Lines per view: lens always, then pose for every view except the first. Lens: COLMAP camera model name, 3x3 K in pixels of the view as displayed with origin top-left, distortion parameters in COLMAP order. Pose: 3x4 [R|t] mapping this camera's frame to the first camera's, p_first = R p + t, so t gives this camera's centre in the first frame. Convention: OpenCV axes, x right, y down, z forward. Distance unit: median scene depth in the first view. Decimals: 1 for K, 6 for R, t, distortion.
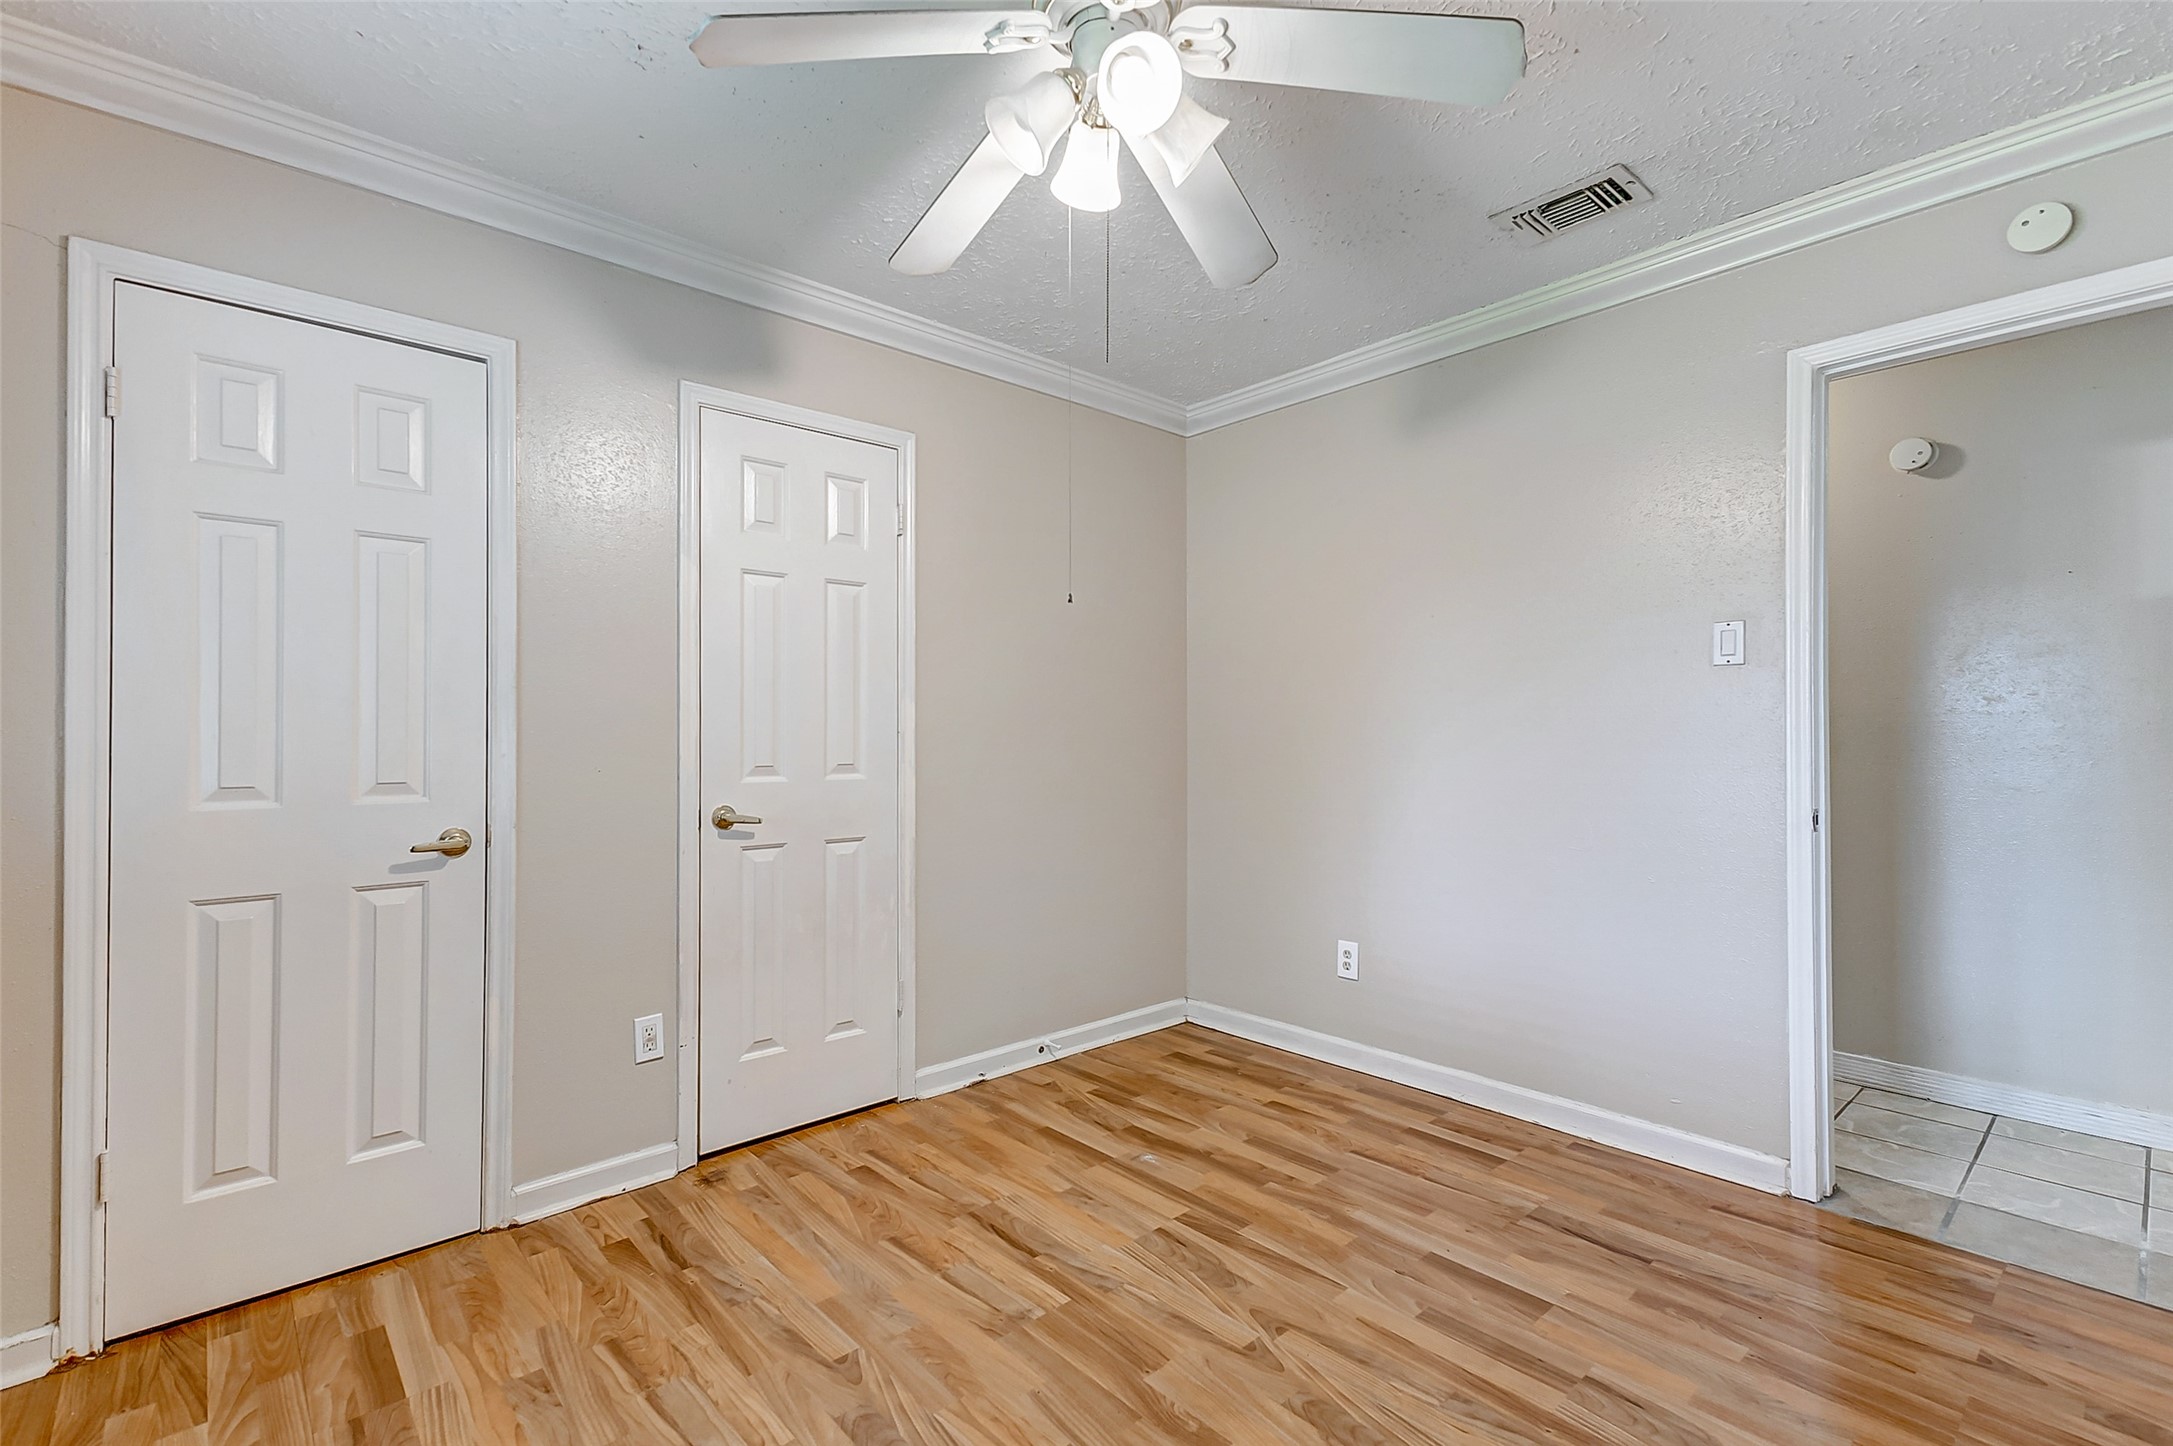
lens RADIAL K [[983.7, 0, 1098.9], [0, 983.7, 729.5], [0, 0, 1]] dist [0.020089, 0.000321]
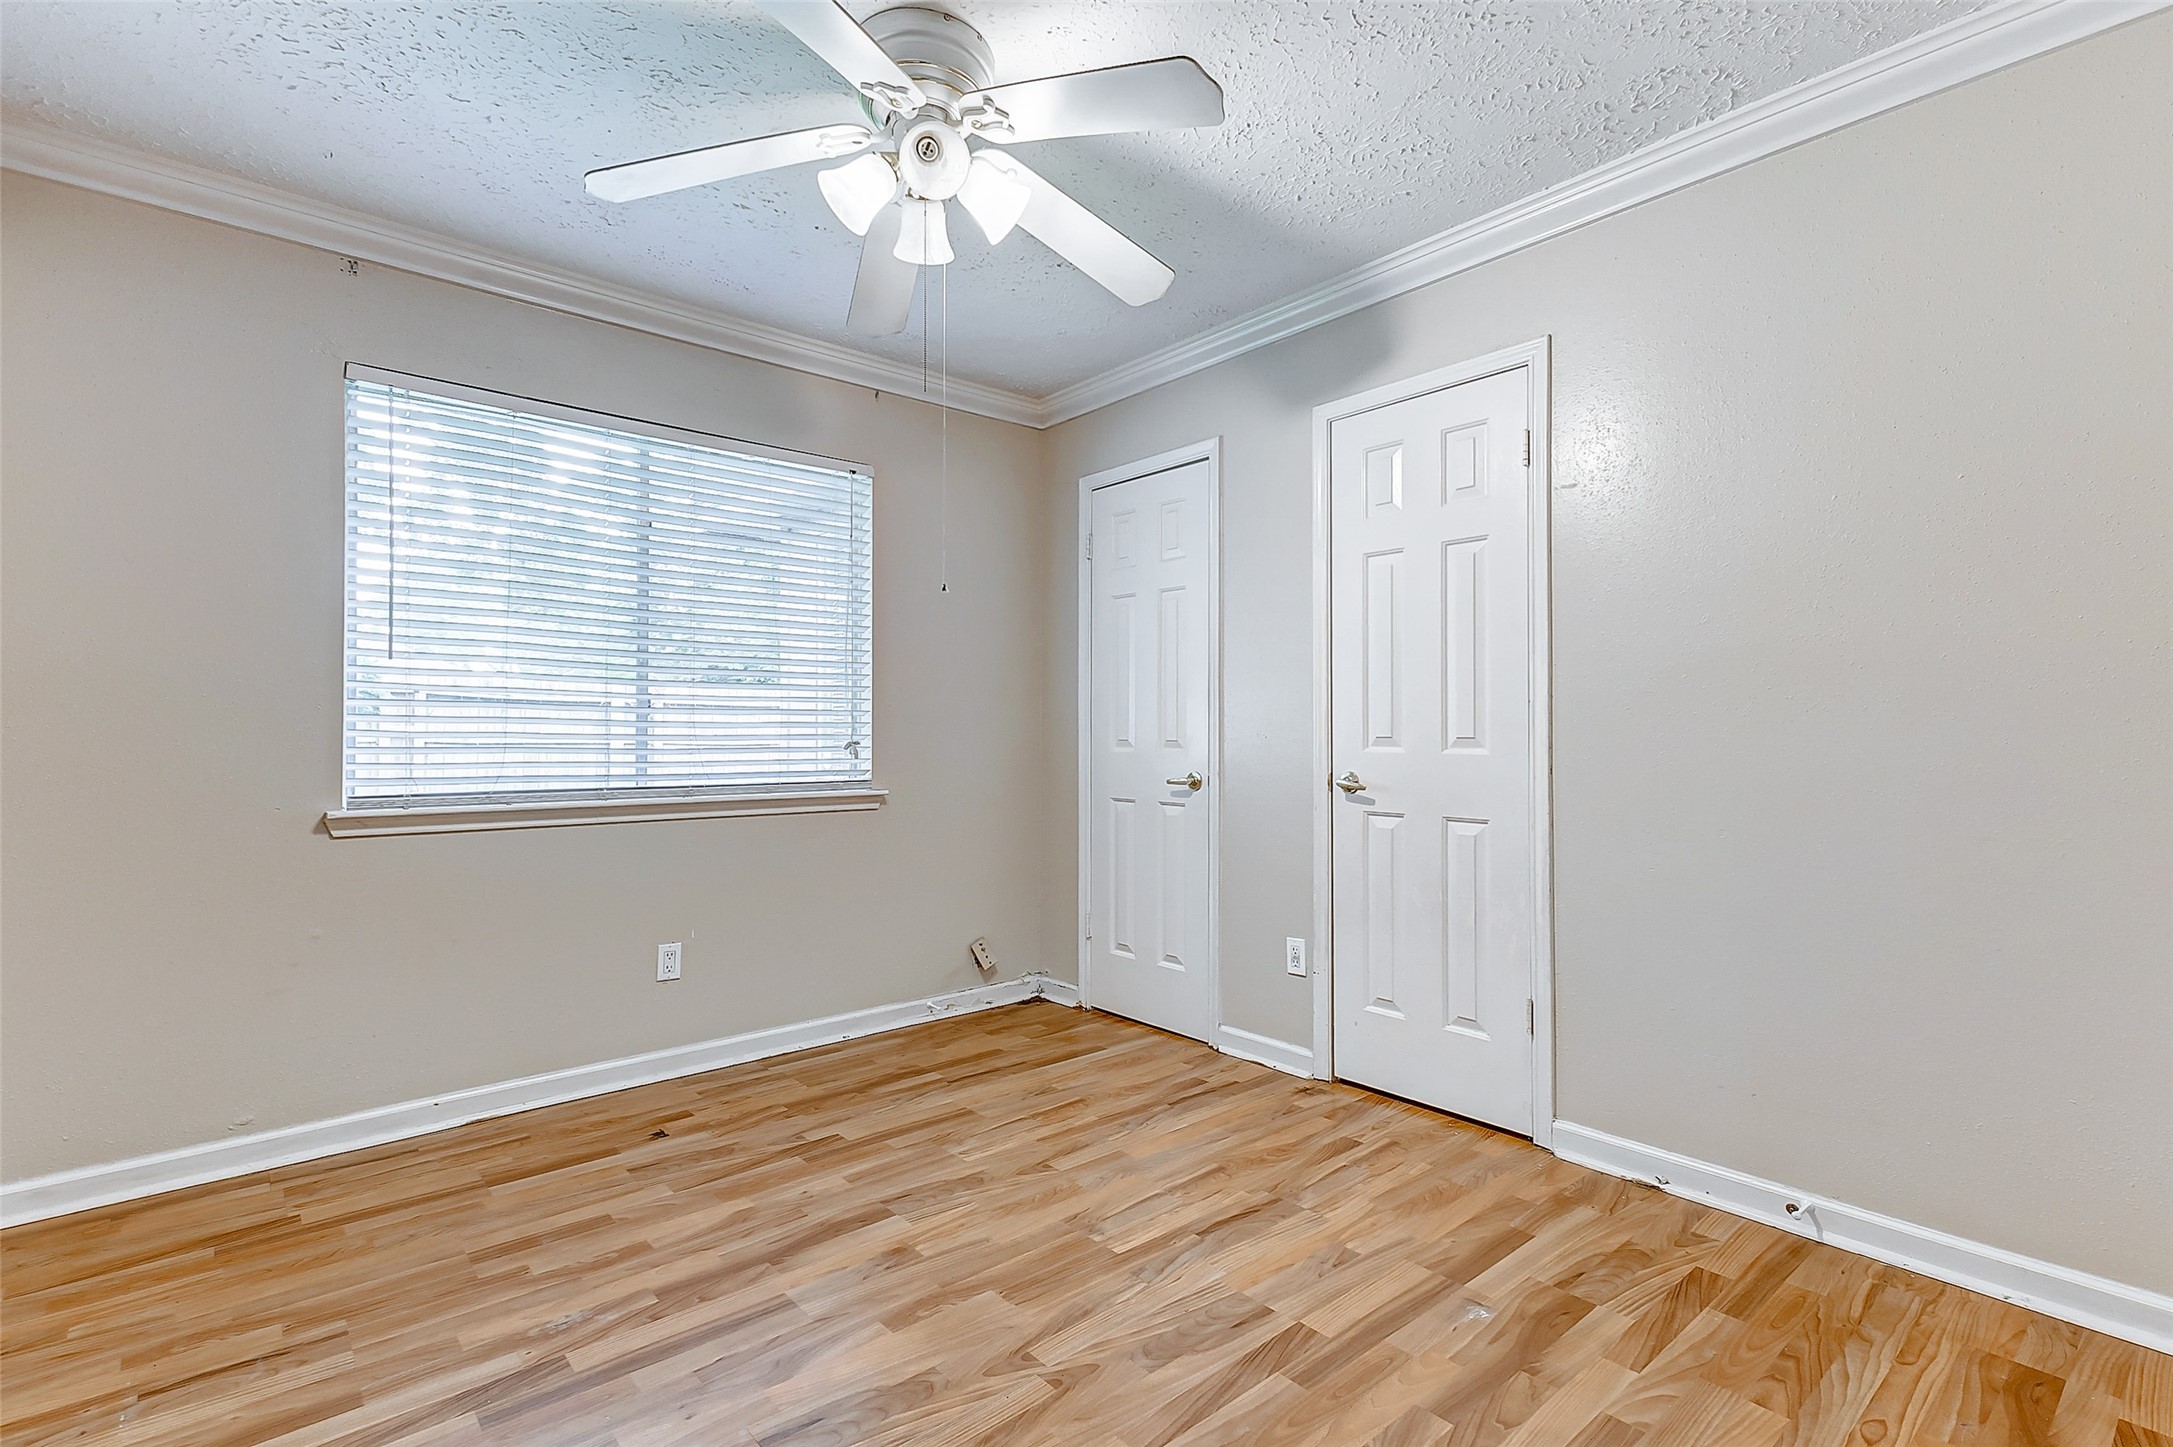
lens RADIAL K [[983.7, 0, 1101.1], [0, 983.7, 721.6], [0, 0, 1]] dist [0.020089, 0.000321]
pose [[-0.009073, -0.005591, -0.999943, 0.798192], [0.005242, 0.999970, -0.005639, 0.027804], [0.999945, -0.005292, -0.009043, 0.799670]]
